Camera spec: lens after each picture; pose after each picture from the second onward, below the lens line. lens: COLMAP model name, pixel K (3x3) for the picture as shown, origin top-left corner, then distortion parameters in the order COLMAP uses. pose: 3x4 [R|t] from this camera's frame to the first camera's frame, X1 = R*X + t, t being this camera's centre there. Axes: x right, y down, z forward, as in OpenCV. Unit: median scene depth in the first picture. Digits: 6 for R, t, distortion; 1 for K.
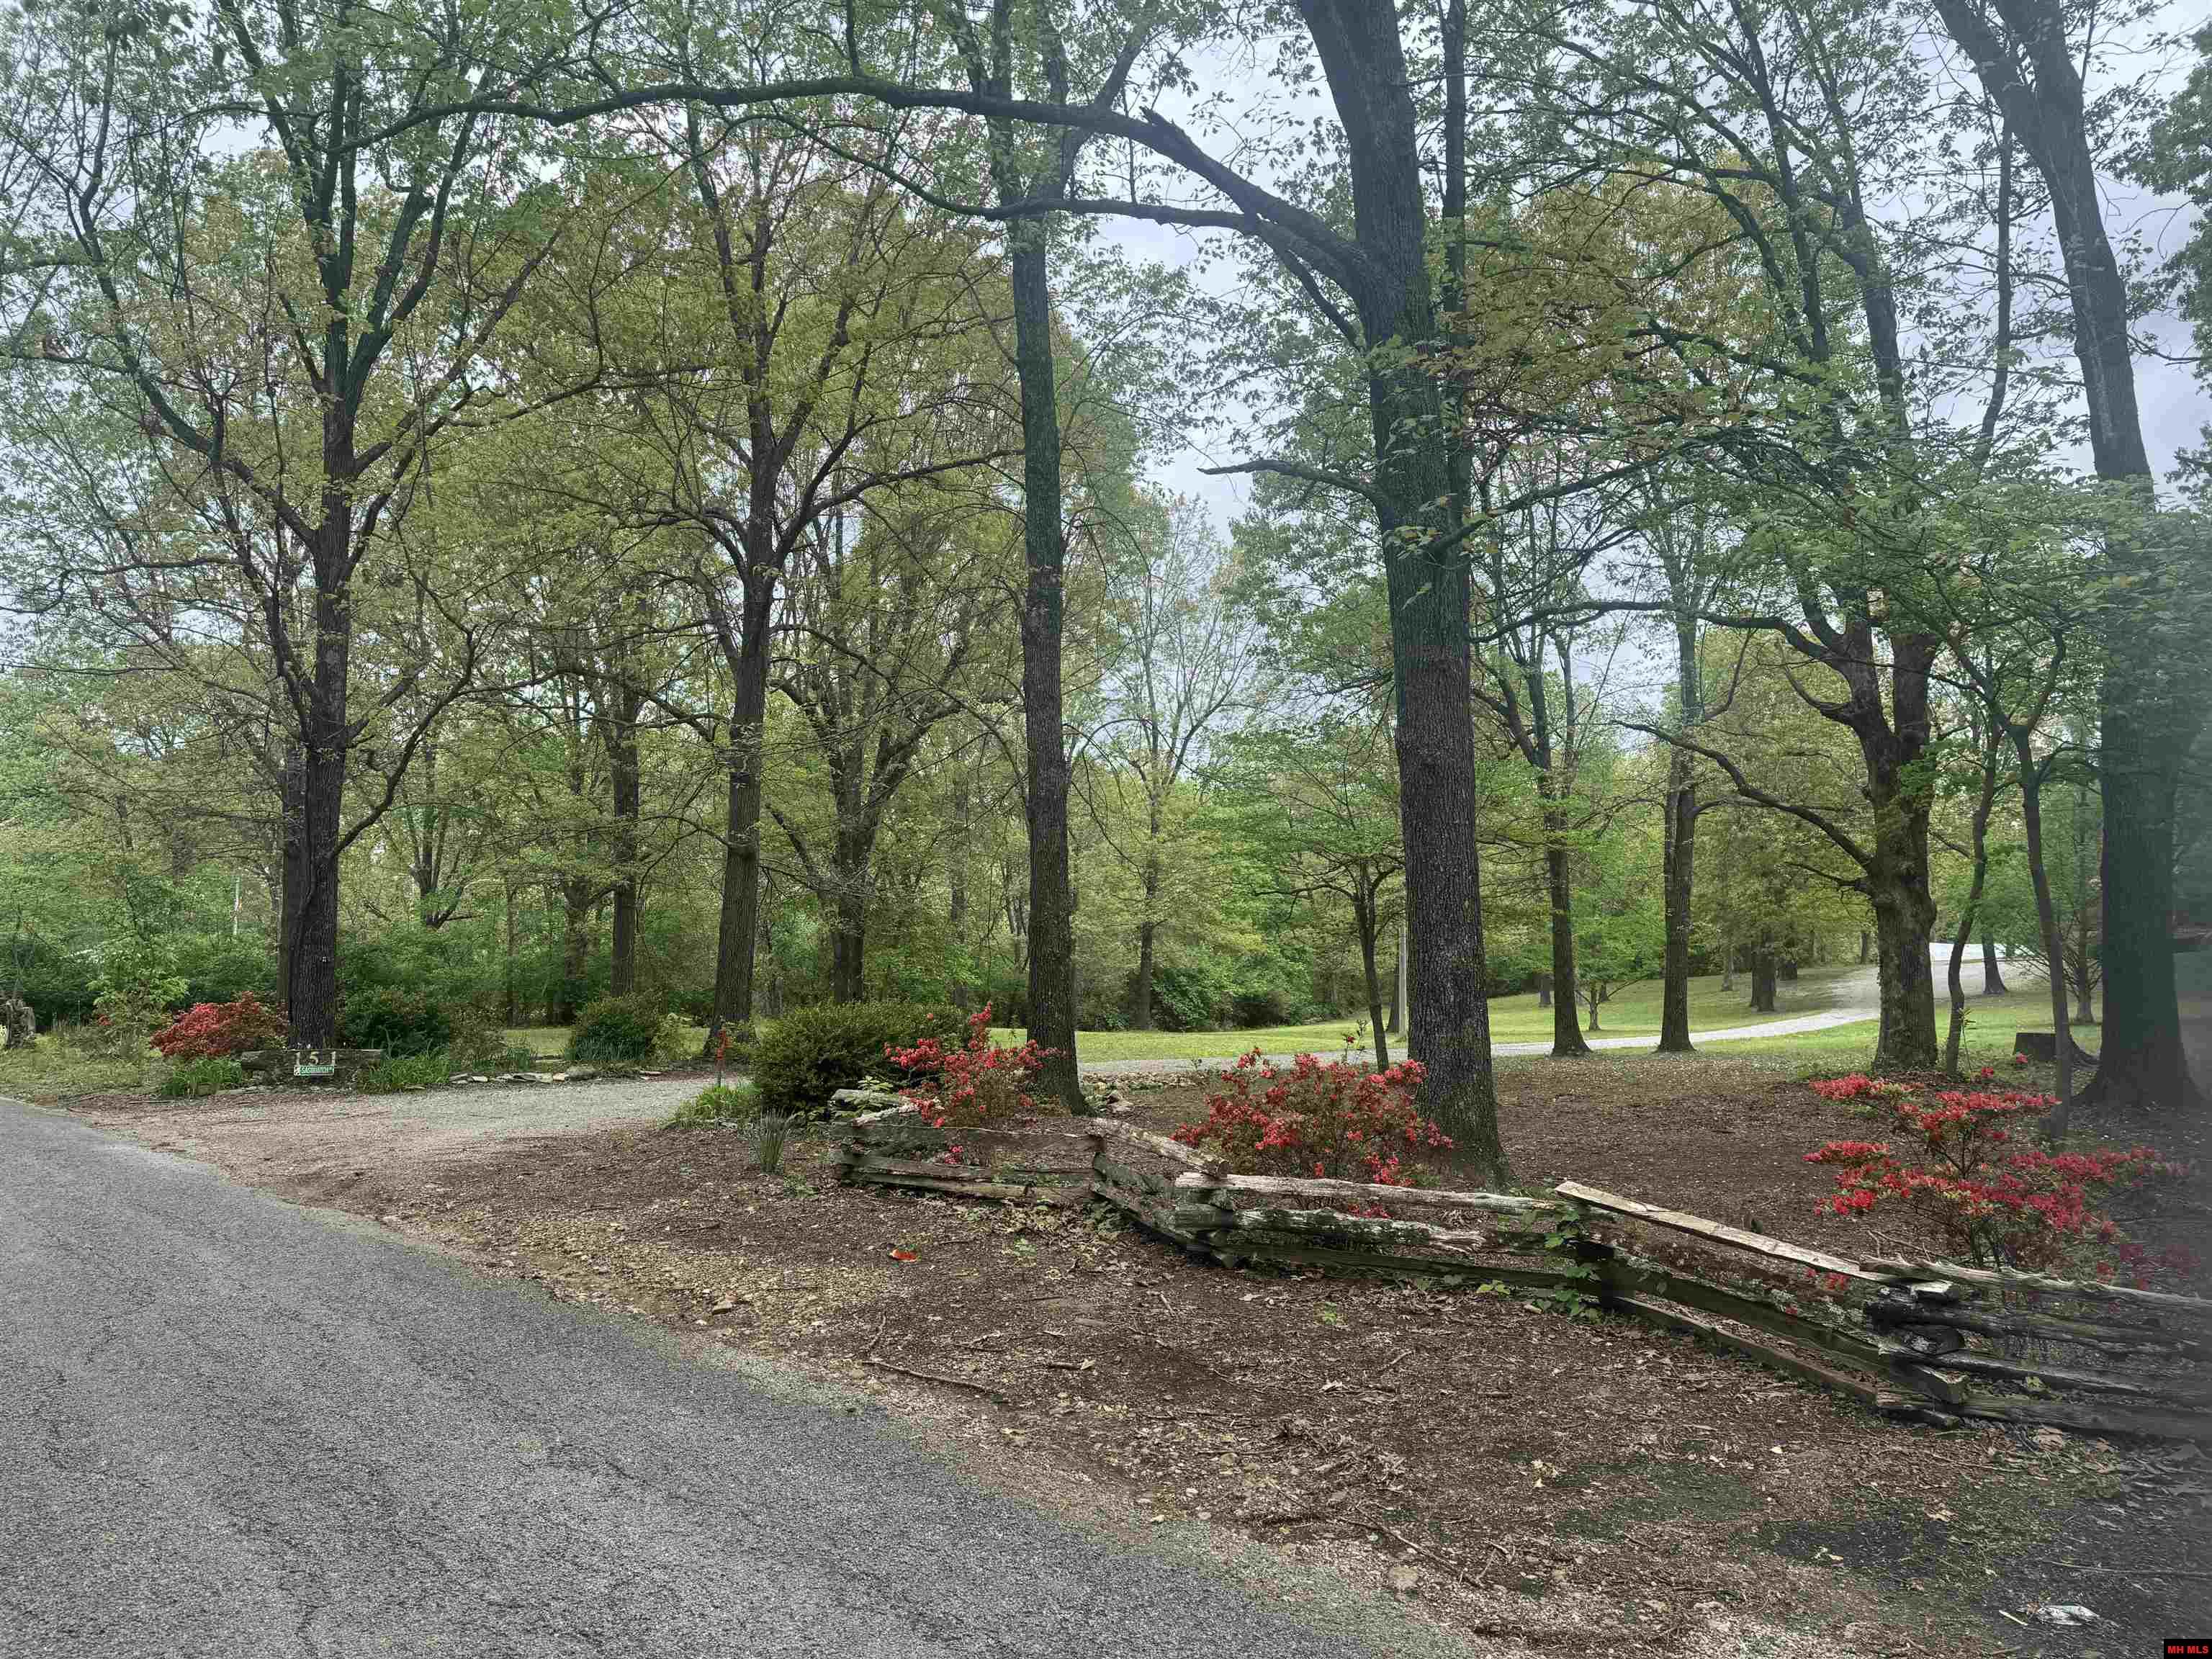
lens RADIAL K [[1531.0, 0, 1106.0], [0, 1531.0, 829.5], [0, 0, 1]] dist [0.000525, -0.000486]
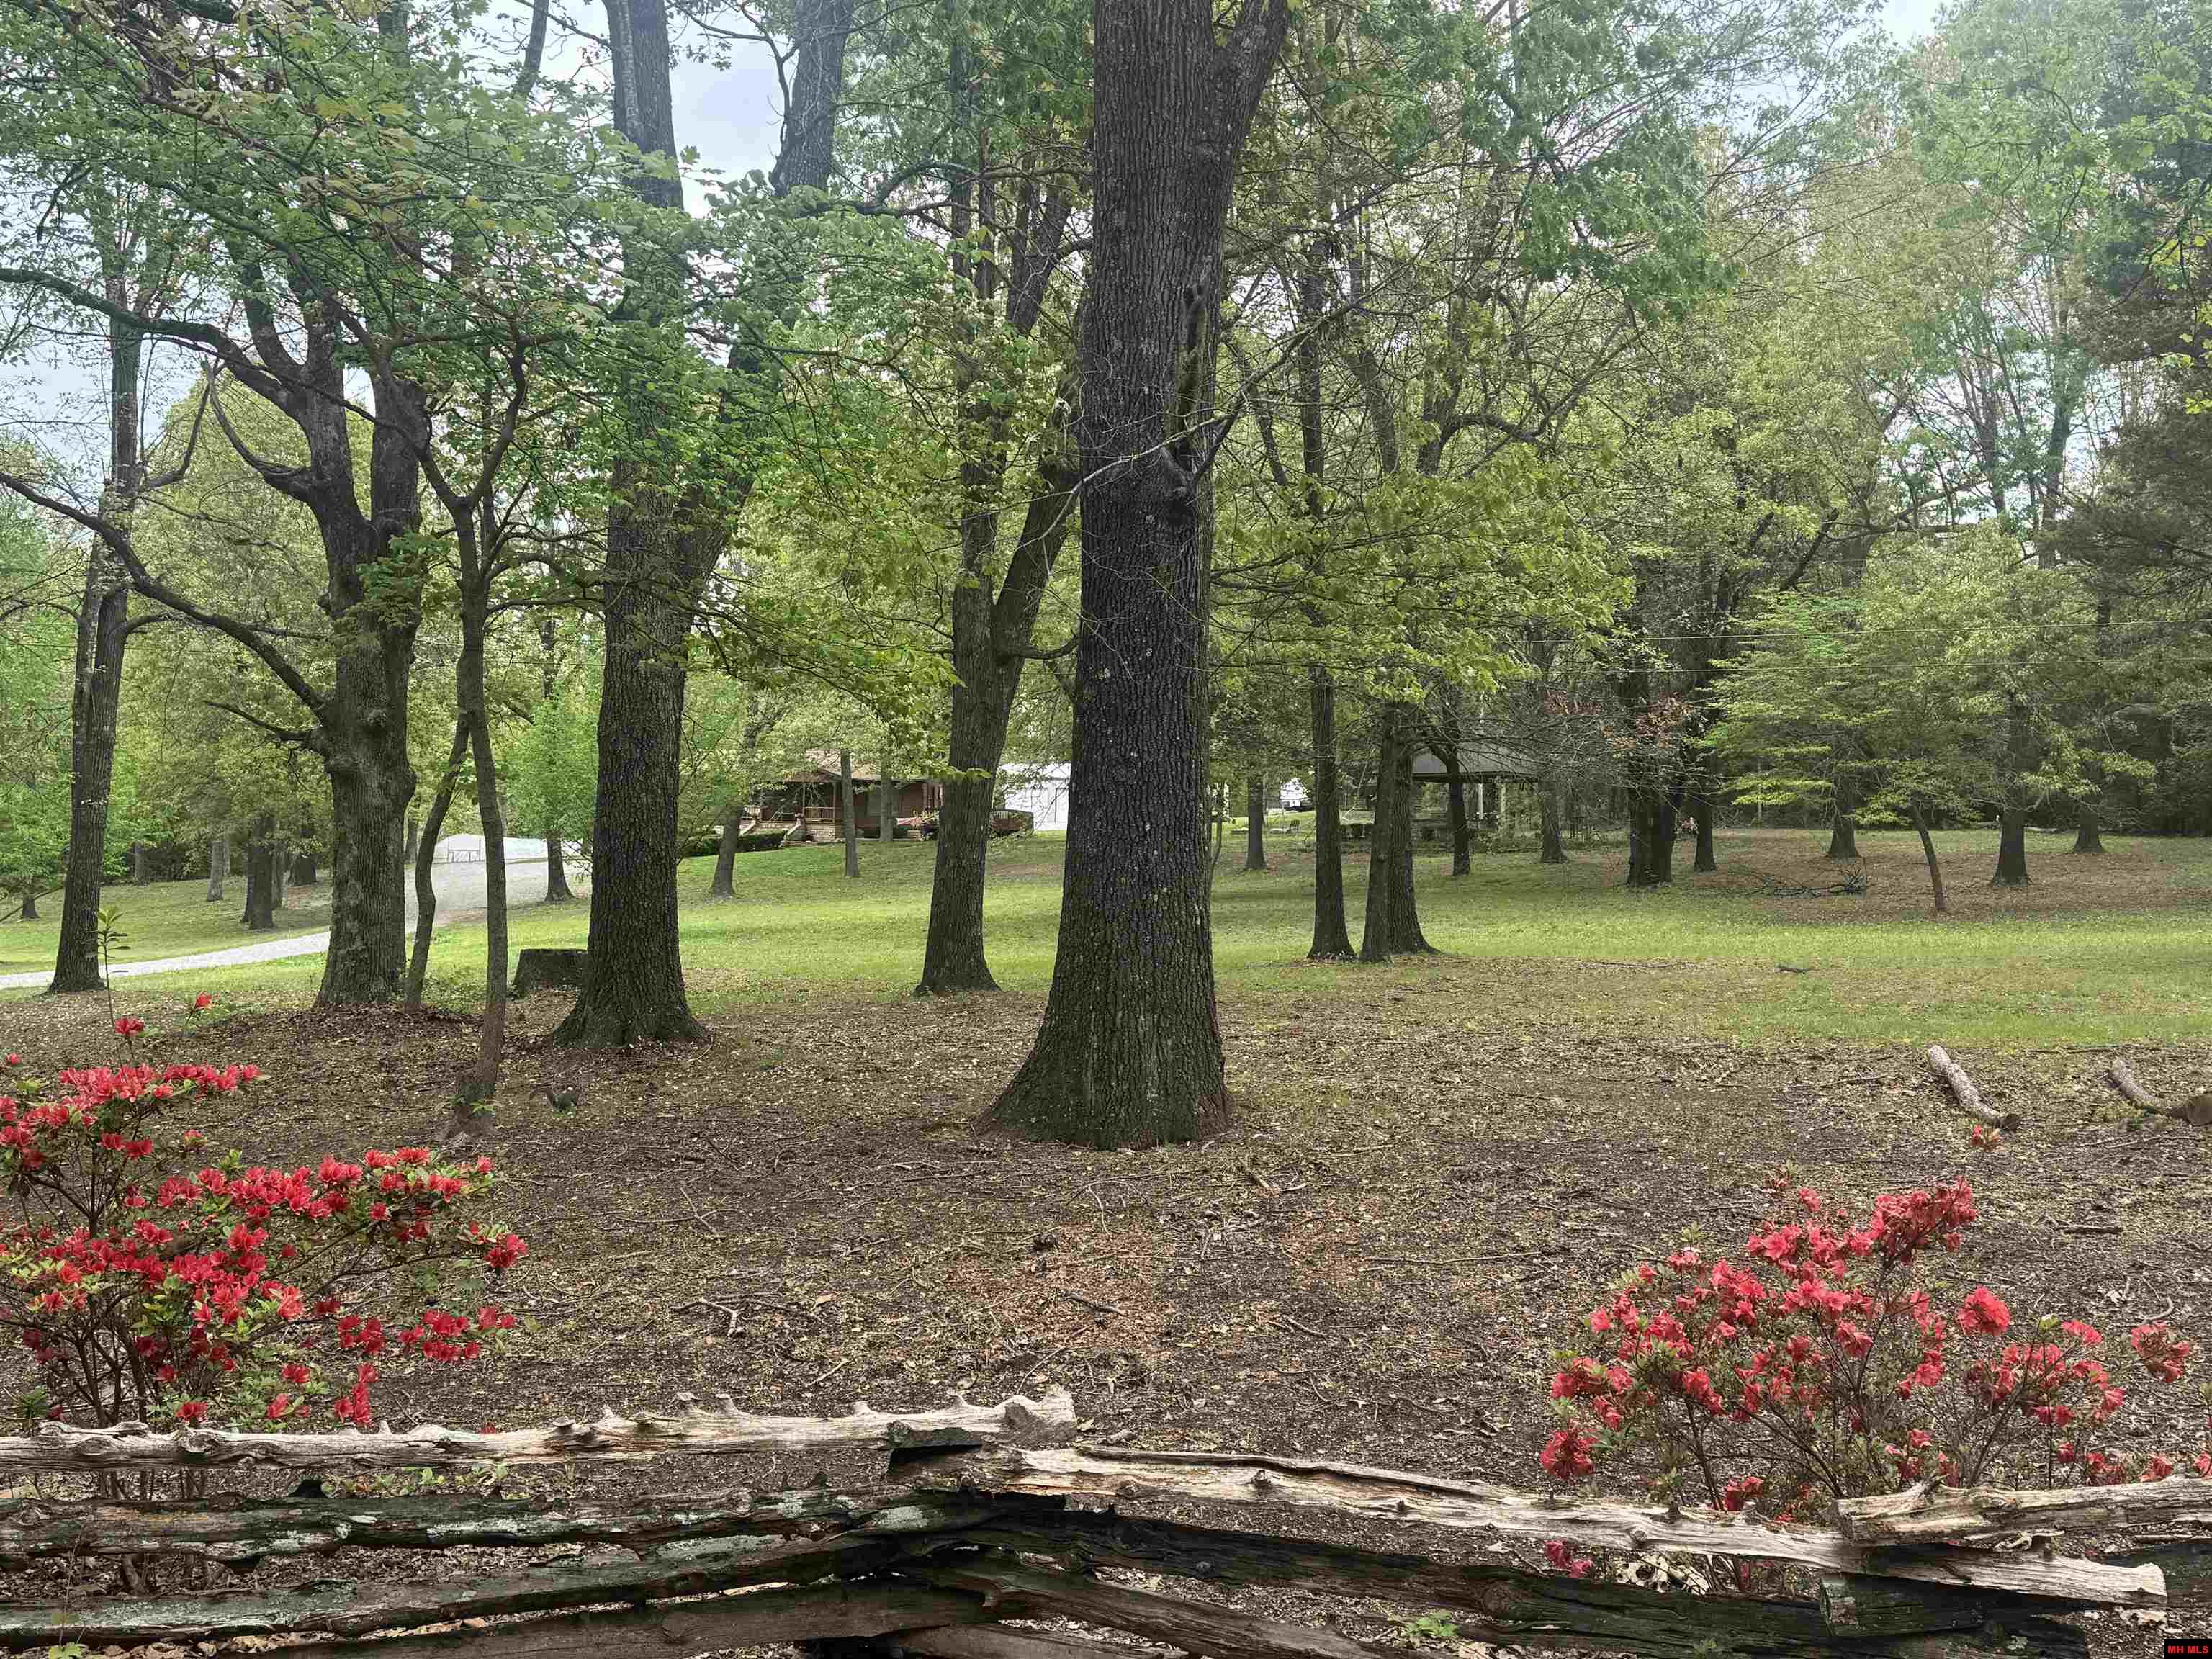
lens RADIAL K [[2116.1, 0, 1108.1], [0, 2116.1, 846.4], [0, 0, 1]] dist [0.090224, -0.206267]
pose [[0.718654, 0.004894, 0.695350, 0.087947], [-0.059482, 0.996743, 0.054460, 0.010746], [-0.692819, -0.080499, 0.716605, 0.071496]]
